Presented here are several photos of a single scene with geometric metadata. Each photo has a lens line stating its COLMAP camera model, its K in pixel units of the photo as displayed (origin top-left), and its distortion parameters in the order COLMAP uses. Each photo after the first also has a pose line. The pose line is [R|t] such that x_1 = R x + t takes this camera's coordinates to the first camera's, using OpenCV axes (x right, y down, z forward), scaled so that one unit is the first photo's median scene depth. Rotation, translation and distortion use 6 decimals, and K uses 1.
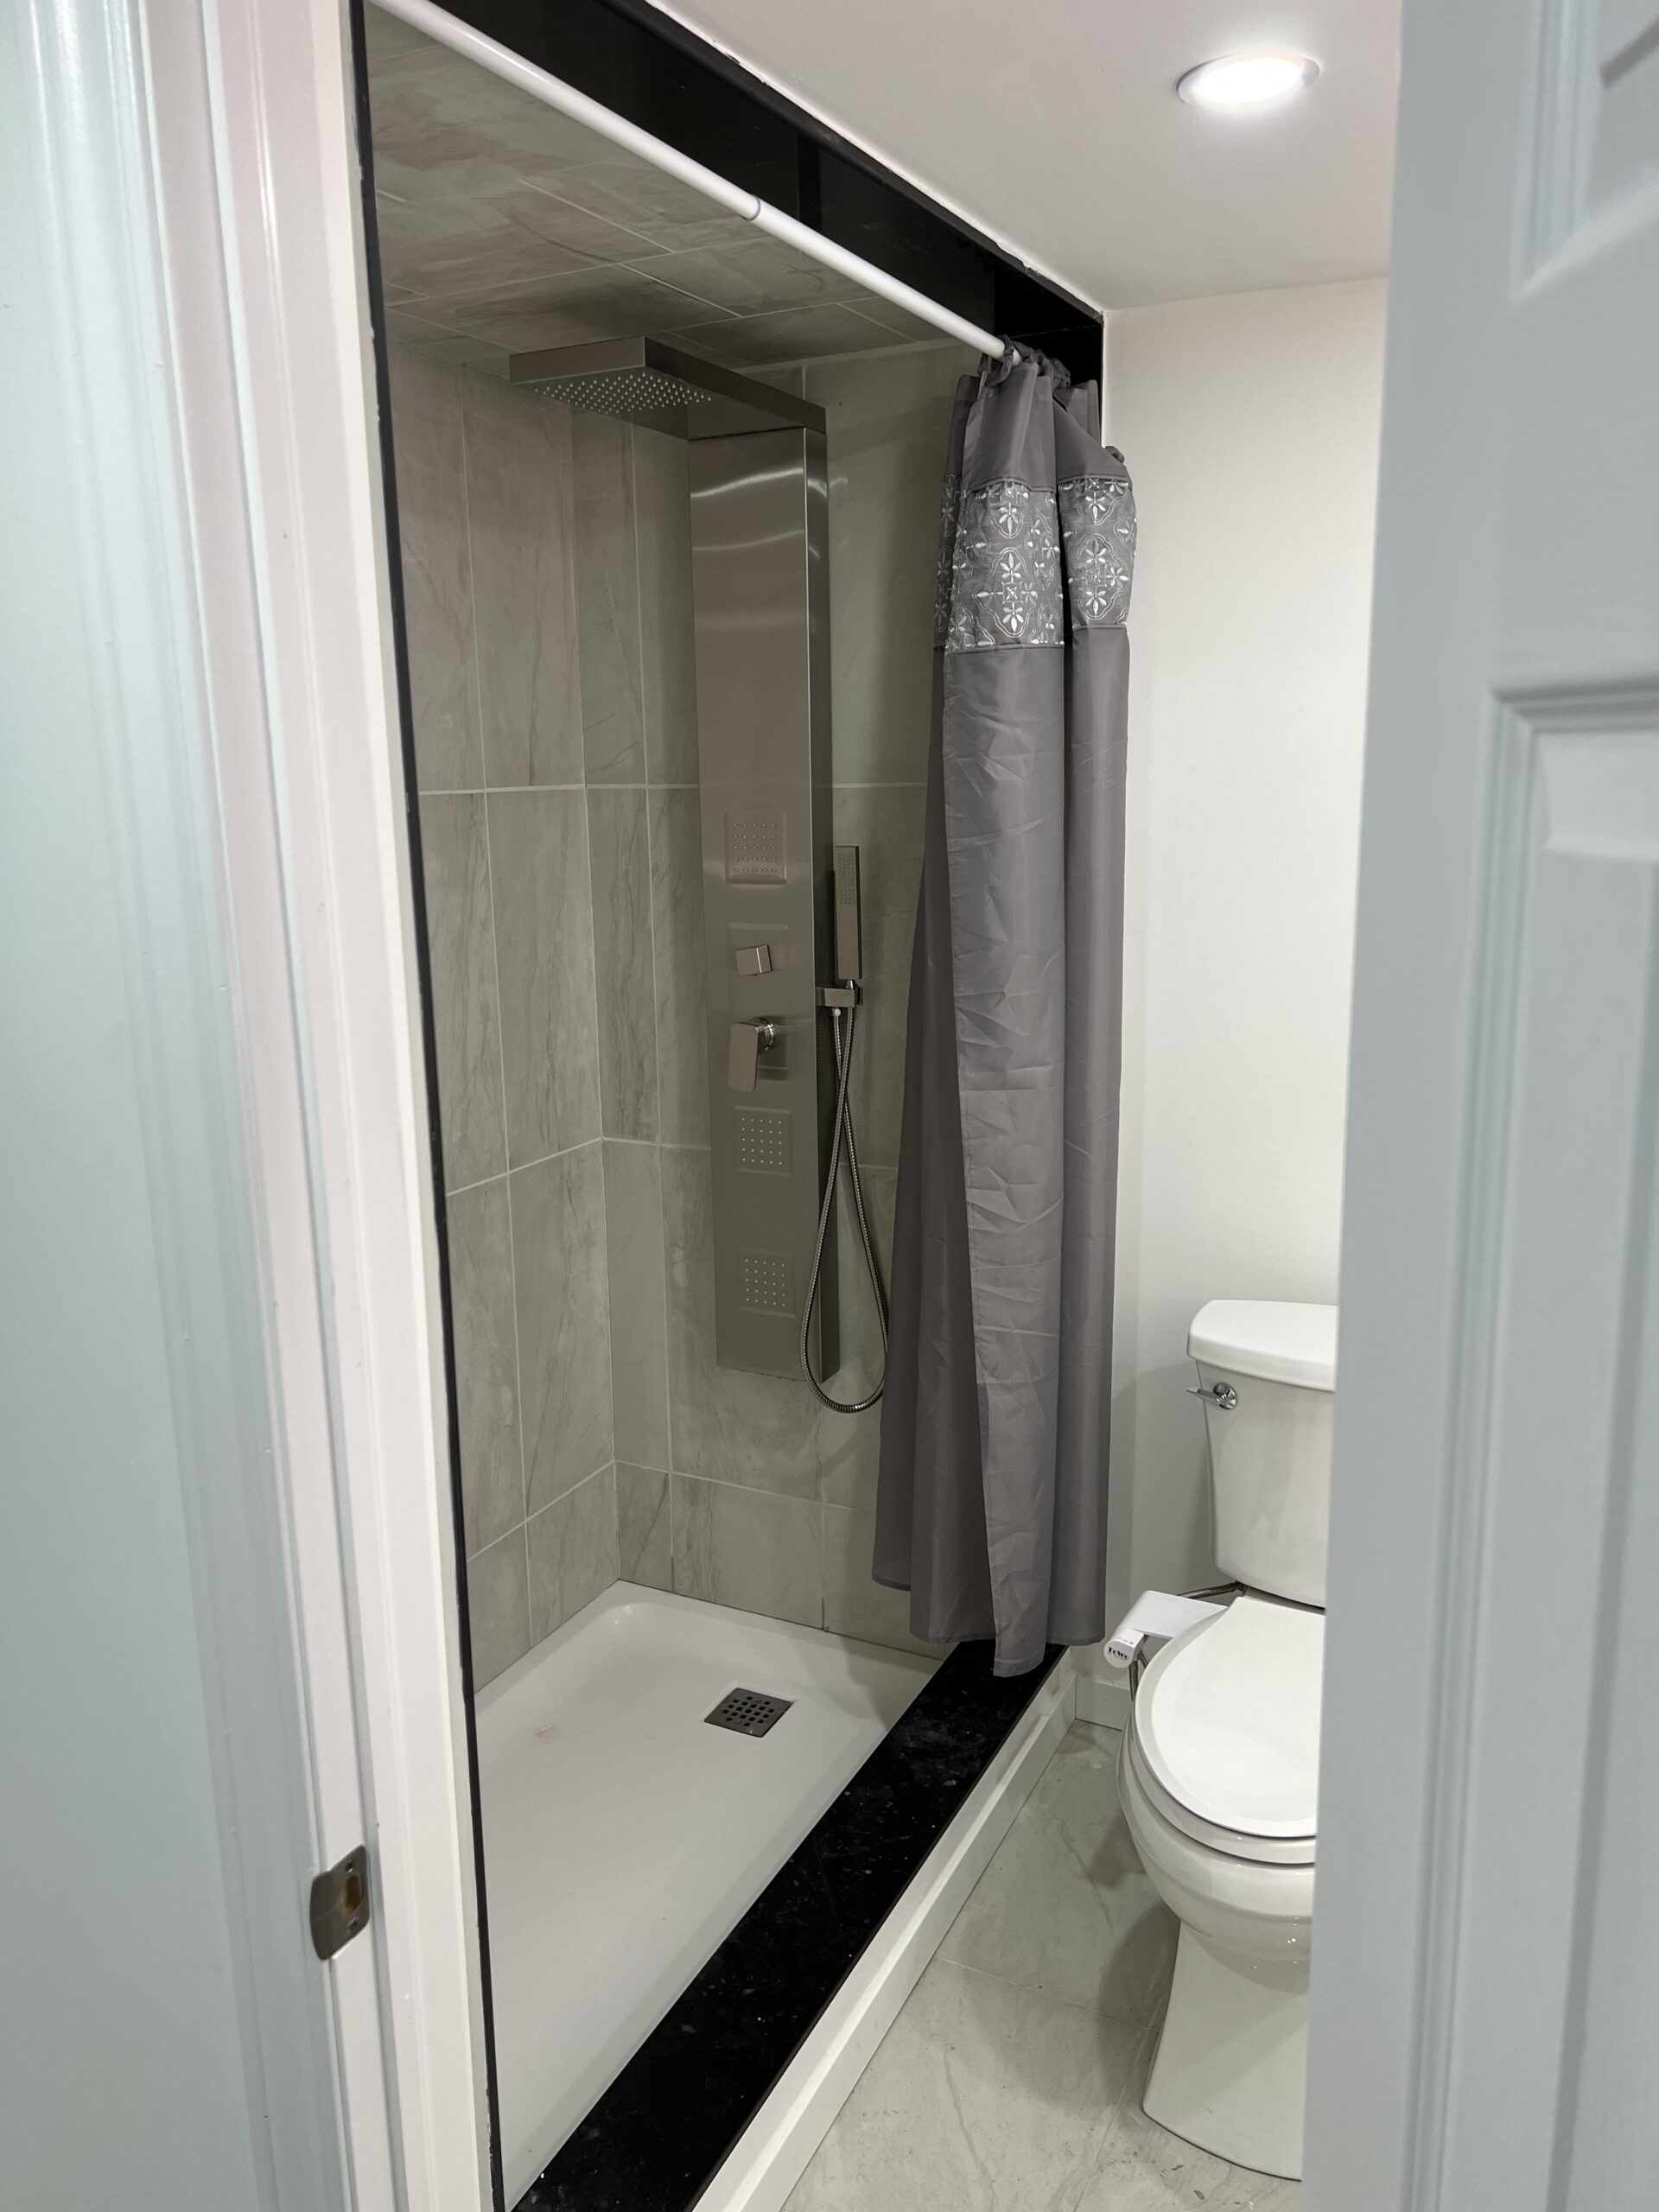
lens RADIAL K [[1667.7, 0, 829.6], [0, 1667.7, 1108.1], [0, 0, 1]] dist [0.029982, -0.003565]
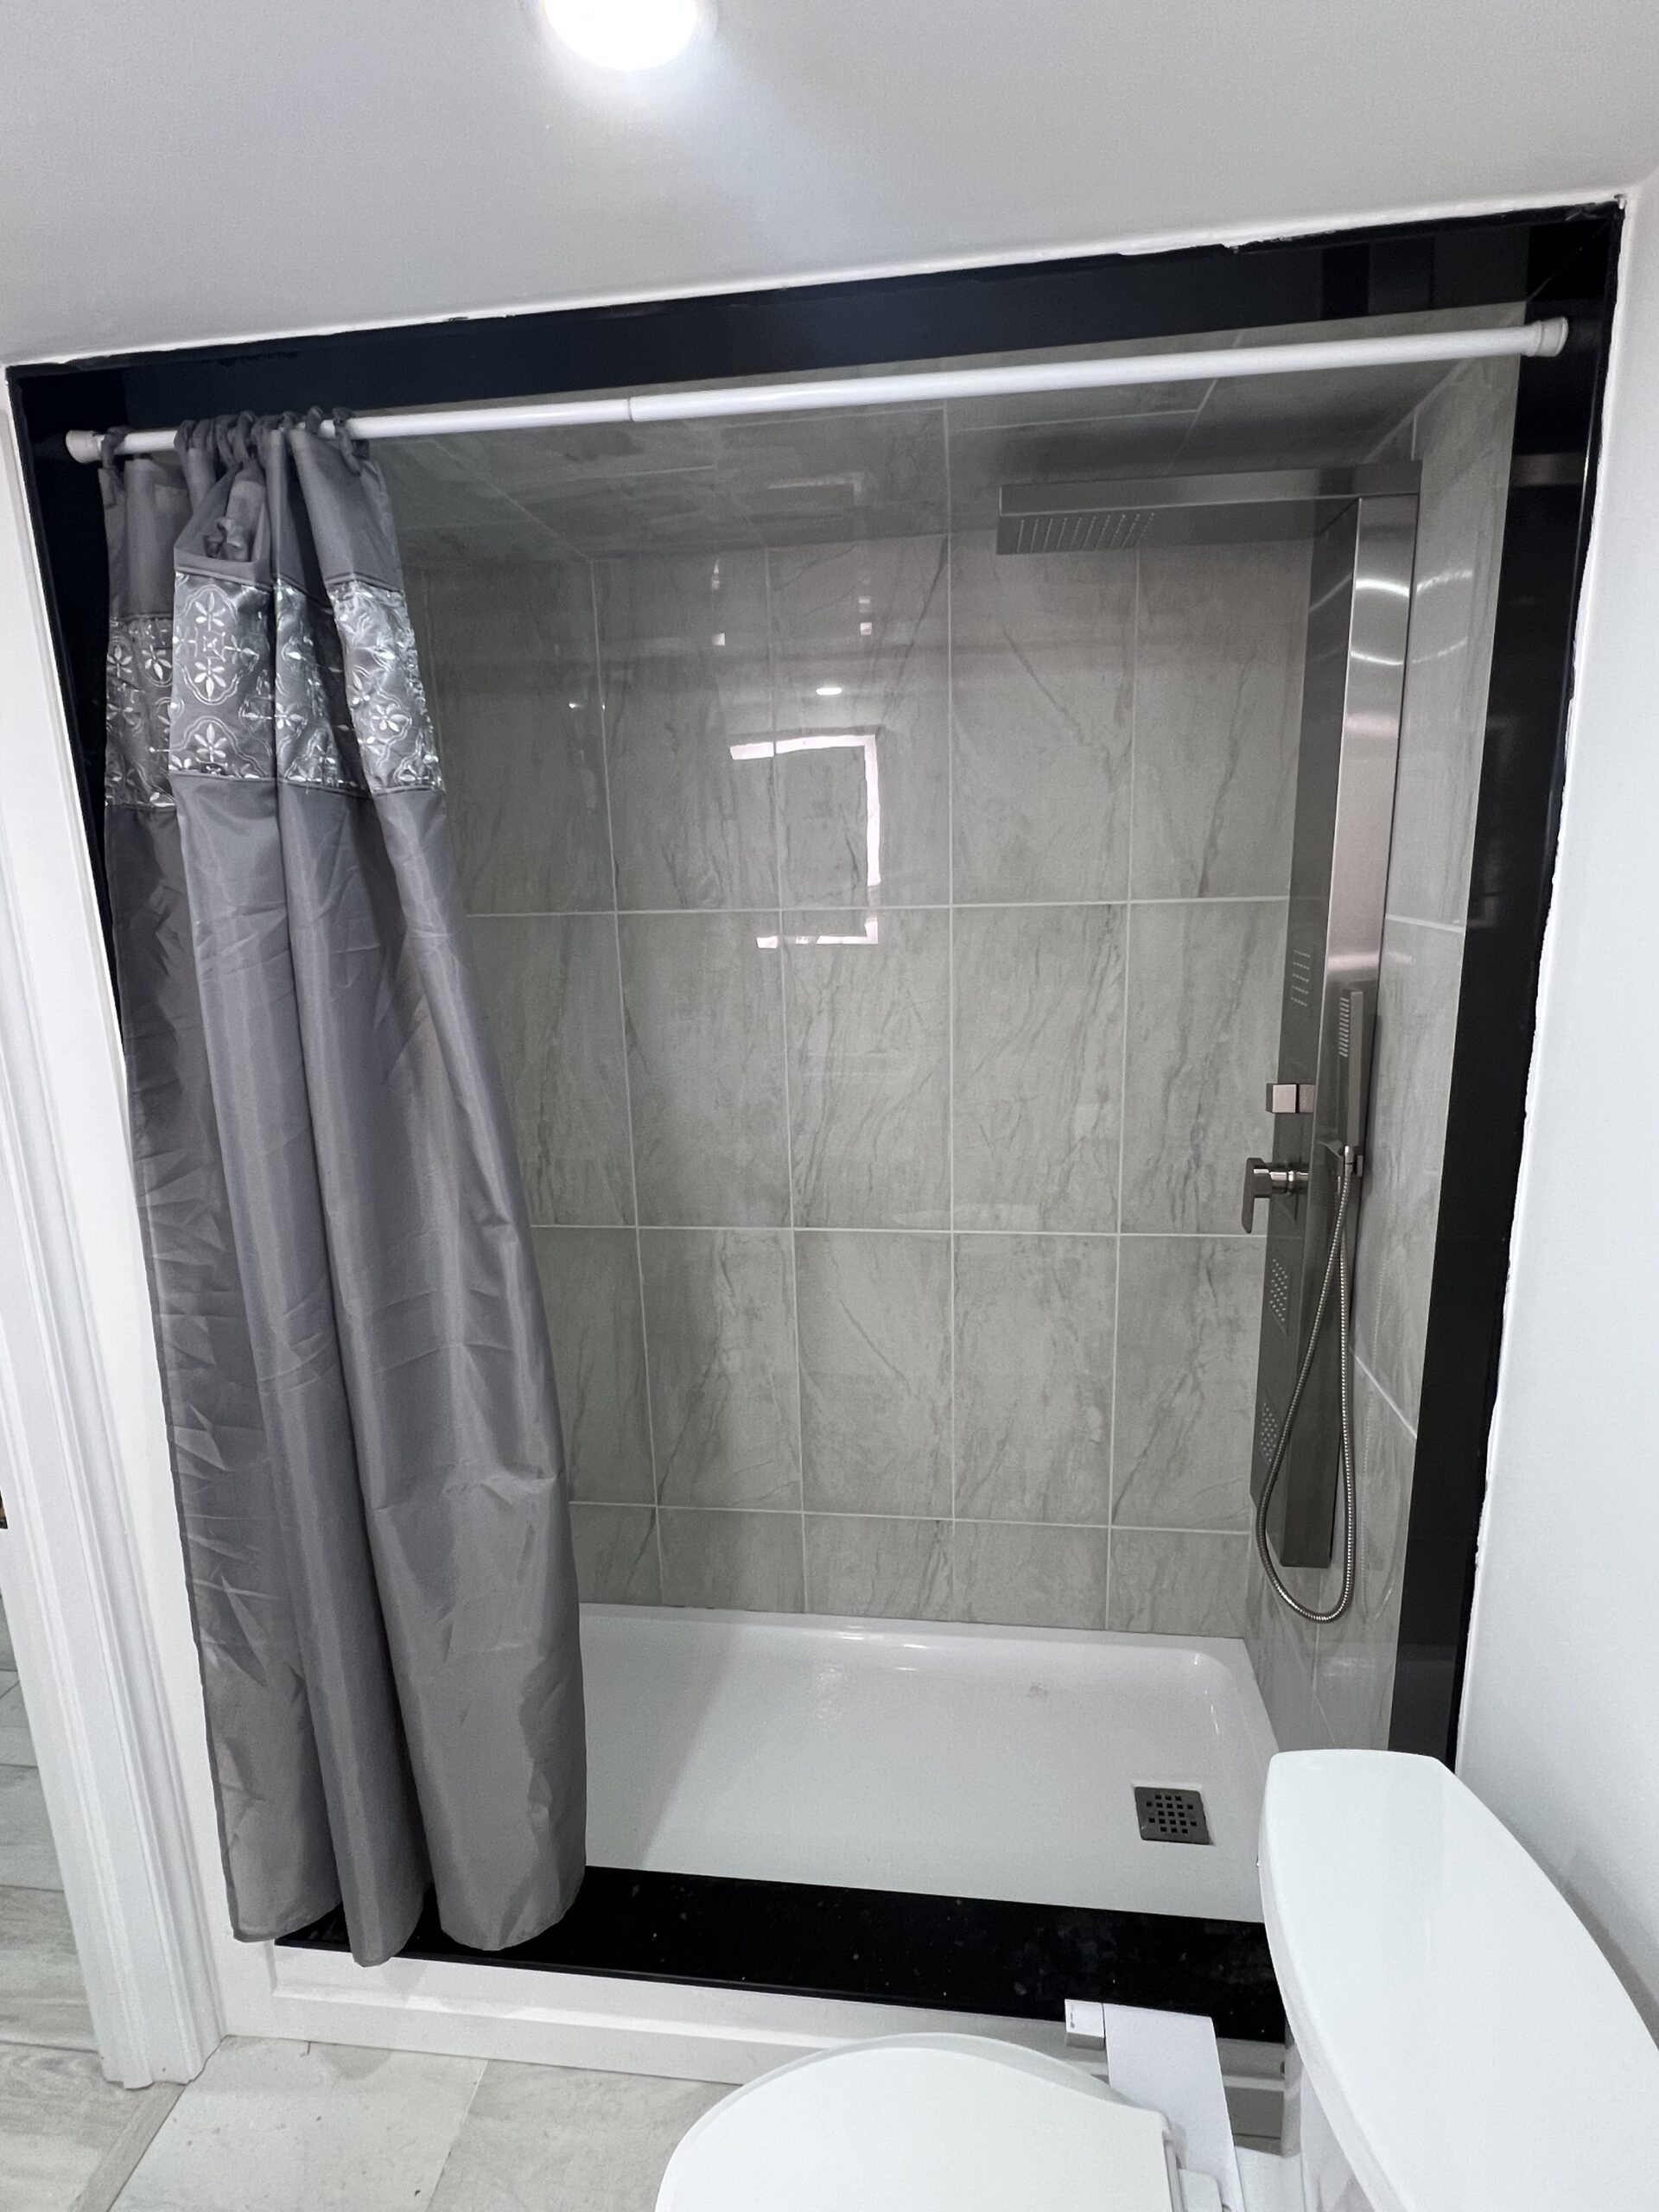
lens RADIAL K [[1149.4, 0, 830.9], [0, 1149.4, 1098.7], [0, 0, 1]] dist [-0.003189, 0.001390]
pose [[0.334306, 0.212131, -0.918281, 0.443428], [-0.175672, 0.971290, 0.160422, -0.142850], [0.925947, 0.107687, 0.361974, 0.521991]]
